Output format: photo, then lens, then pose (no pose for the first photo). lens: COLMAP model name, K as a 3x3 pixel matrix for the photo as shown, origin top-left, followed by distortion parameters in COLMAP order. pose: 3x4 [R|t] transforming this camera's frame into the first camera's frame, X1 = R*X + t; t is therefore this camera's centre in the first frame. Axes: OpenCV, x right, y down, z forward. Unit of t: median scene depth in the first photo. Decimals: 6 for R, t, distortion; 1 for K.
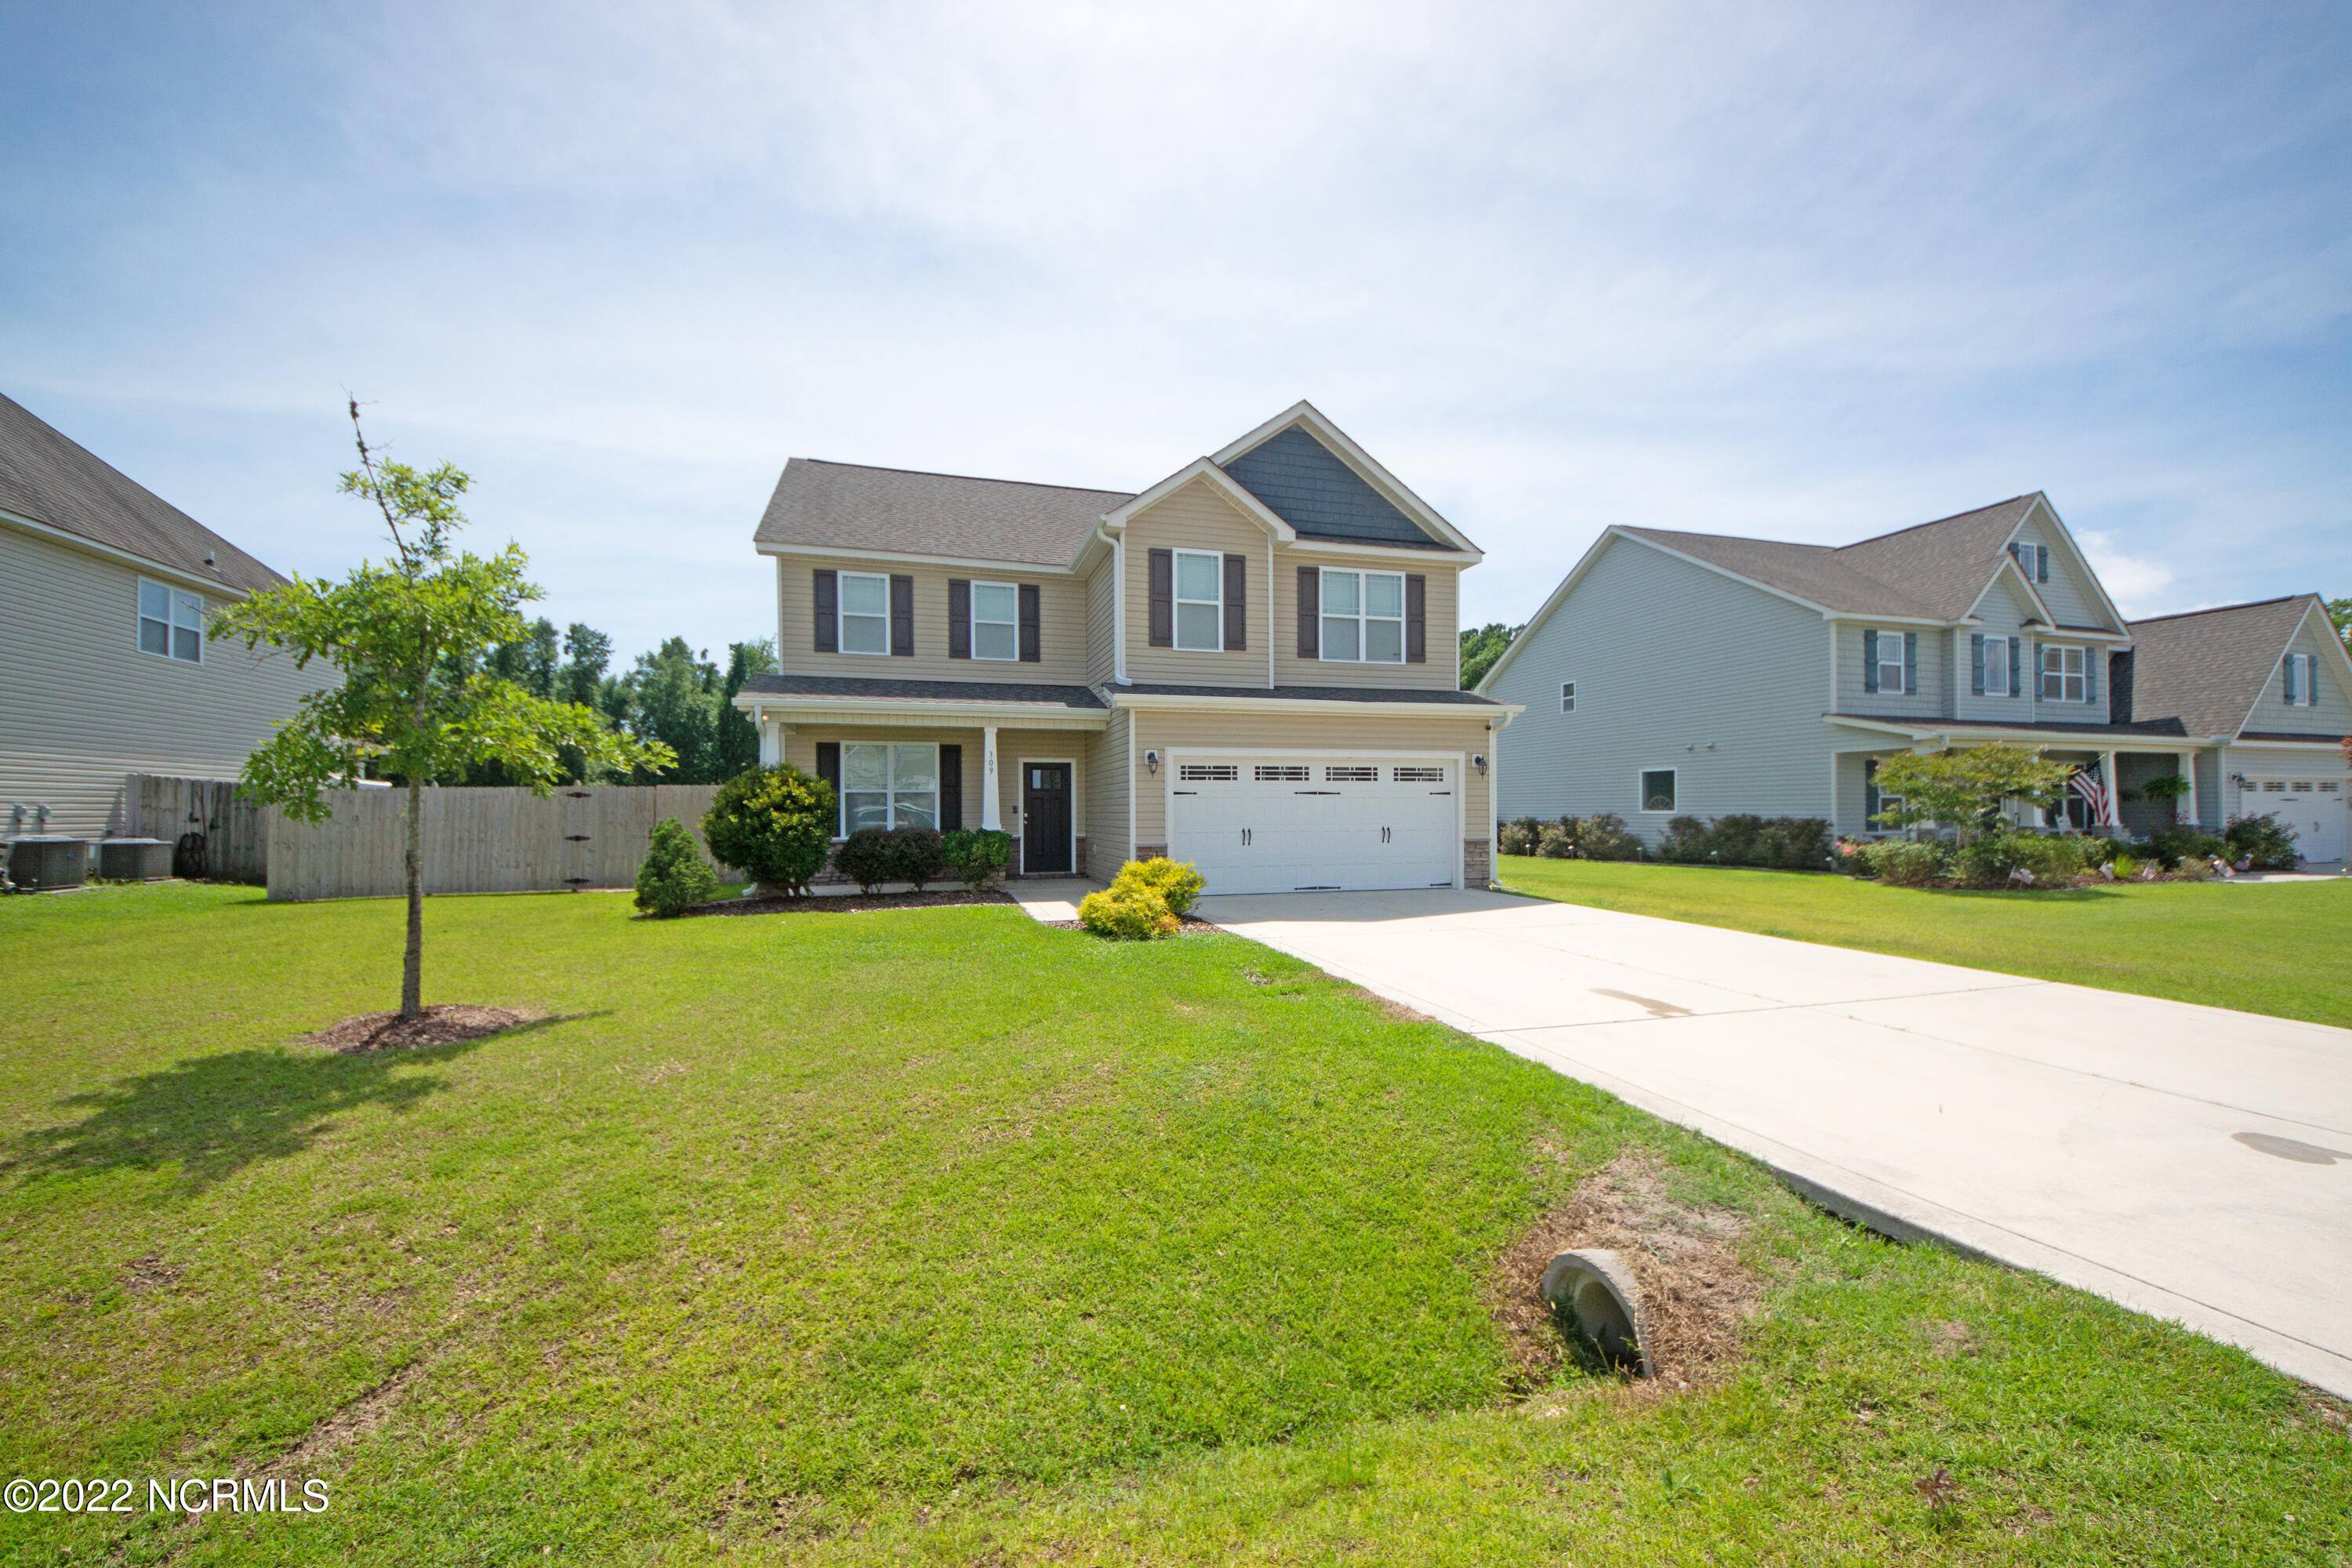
lens RADIAL K [[875.4, 0, 1175.8], [0, 875.4, 802.7], [0, 0, 1]] dist [0.008927, -0.000548]
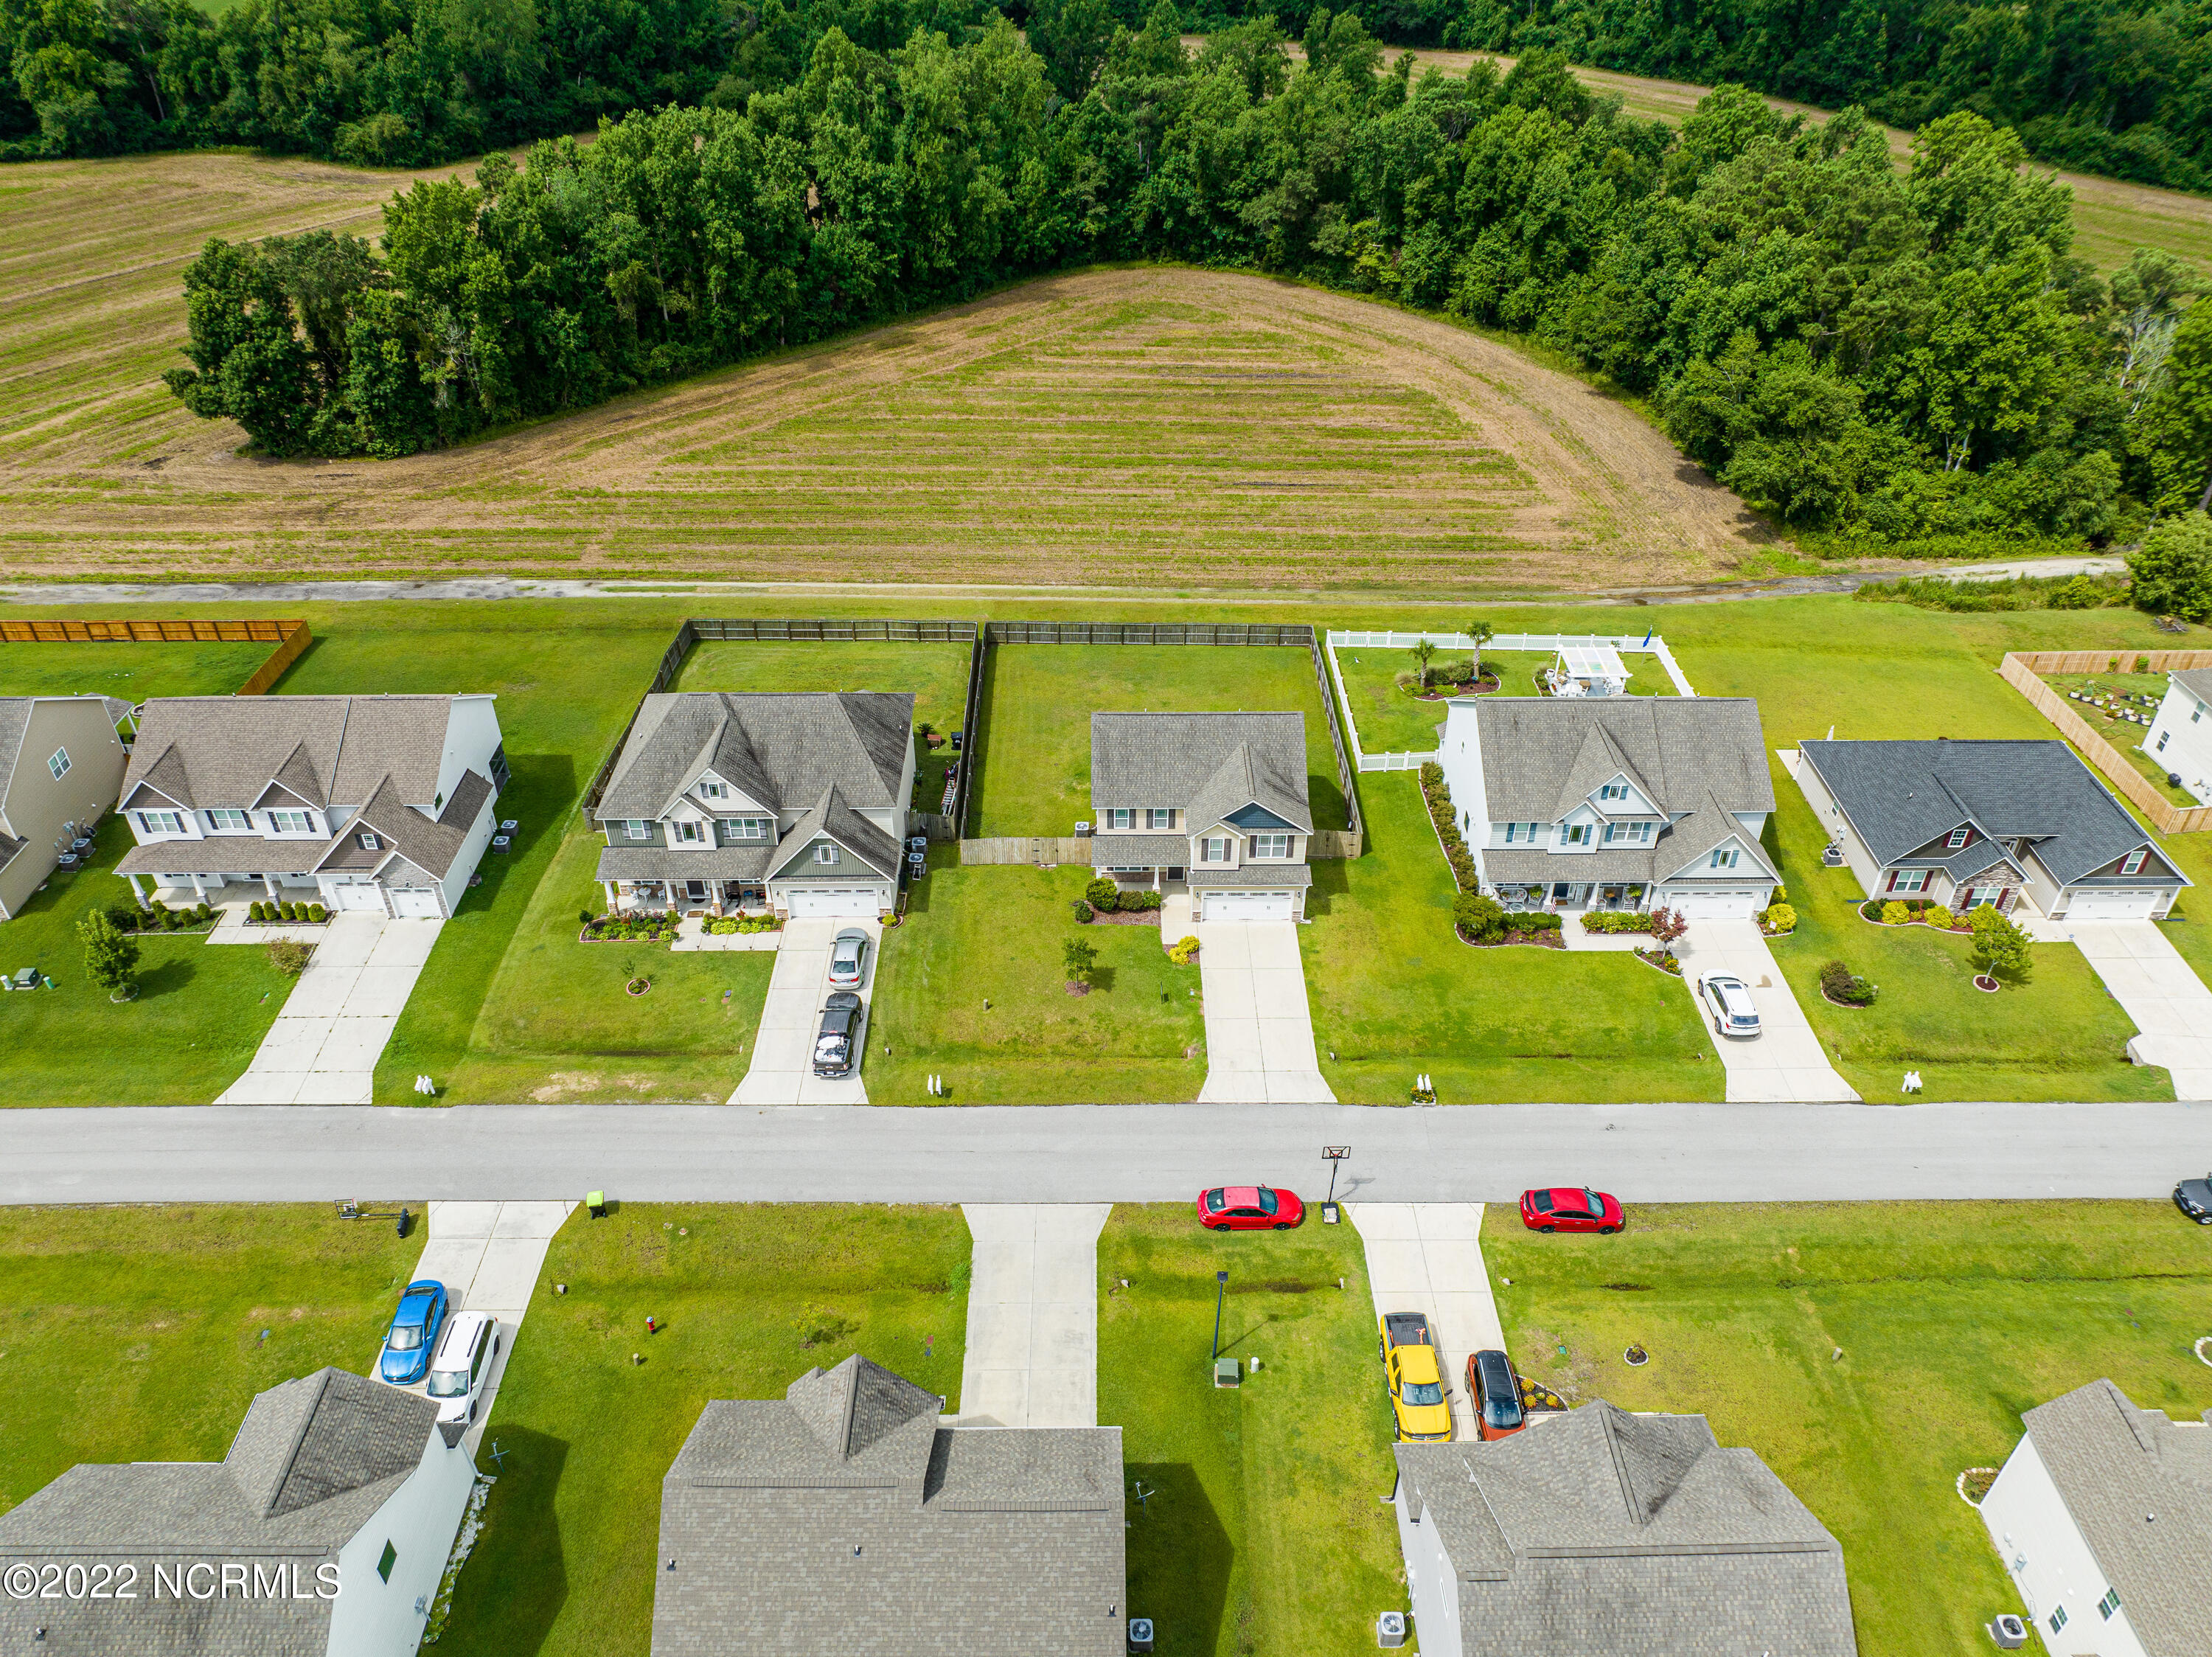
lens RADIAL K [[1521.9, 0, 1095.4], [0, 1521.9, 839.2], [0, 0, 1]] dist [-0.041197, 0.010782]
pose [[0.960185, 0.169825, -0.221822, 0.759857], [-0.000203, 0.794443, 0.607338, -3.333848], [0.279366, -0.583112, 0.762847, -3.149181]]
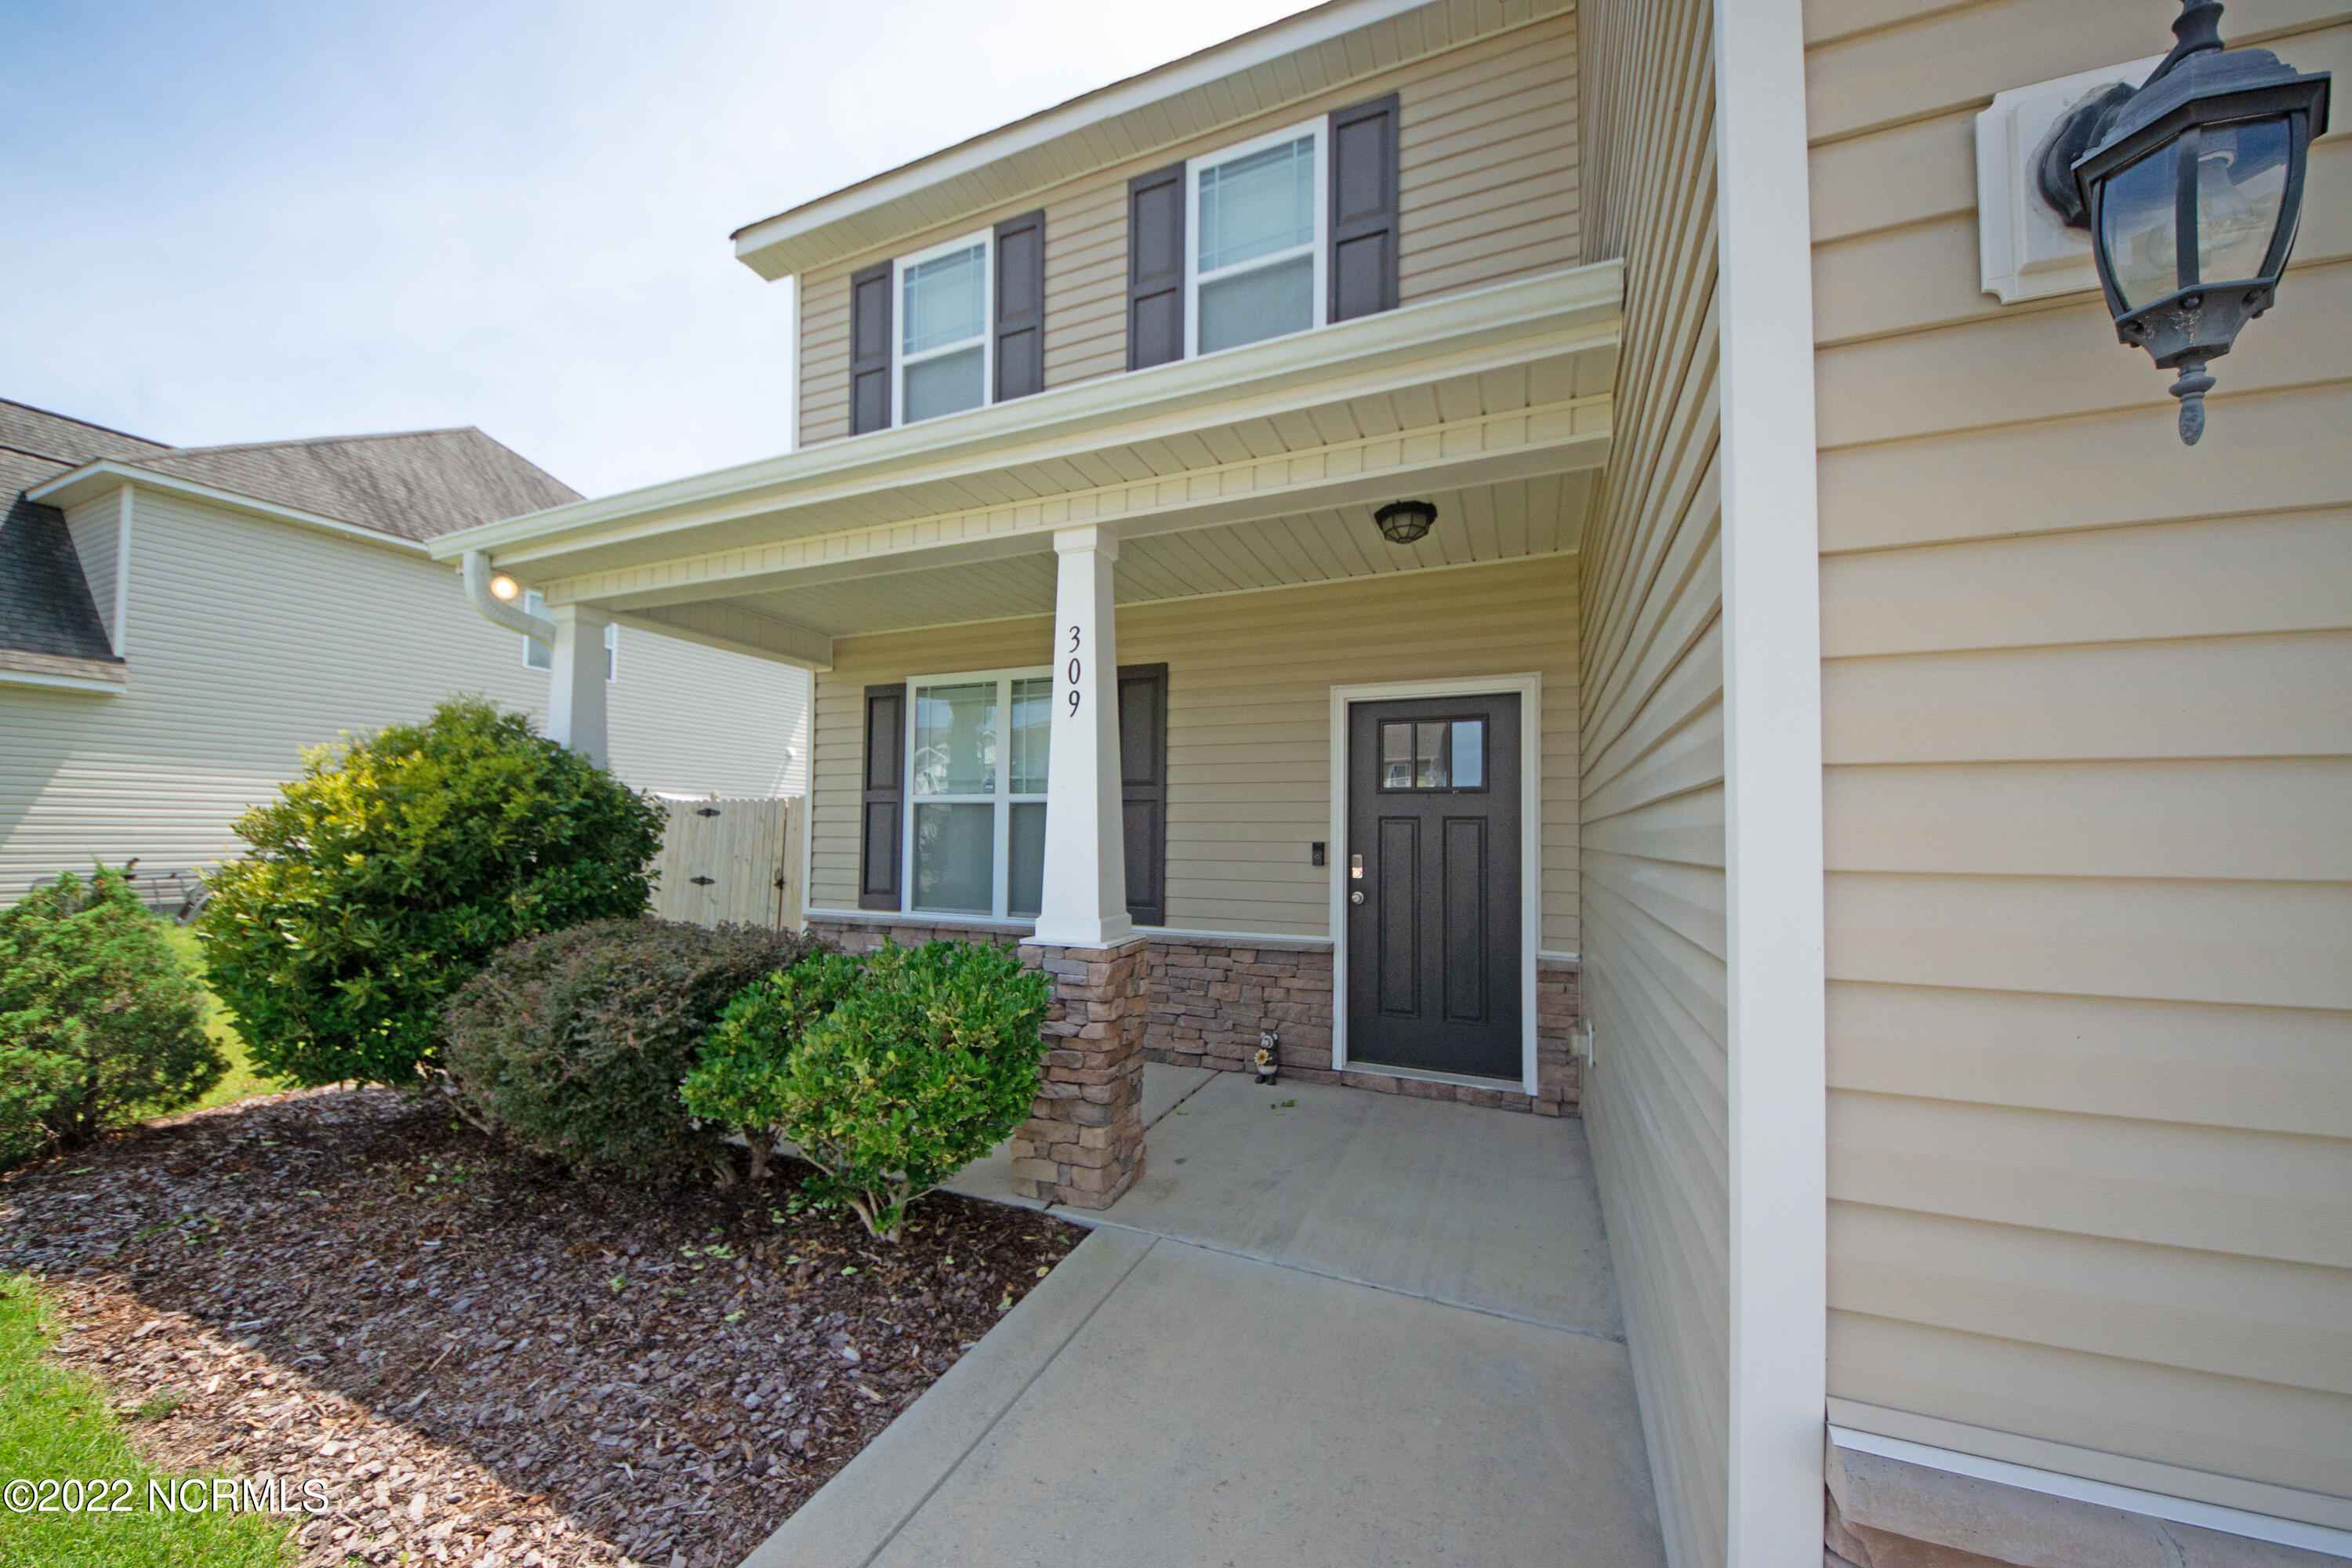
lens RADIAL K [[875.4, 0, 1132.3], [0, 875.4, 817.2], [0, 0, 1]] dist [0.008927, -0.000548]
pose [[0.746214, -0.000157, -0.665706, -0.027421], [-0.016380, 0.999693, -0.018597, 0.001111], [0.665505, 0.024781, 0.745982, 0.706799]]
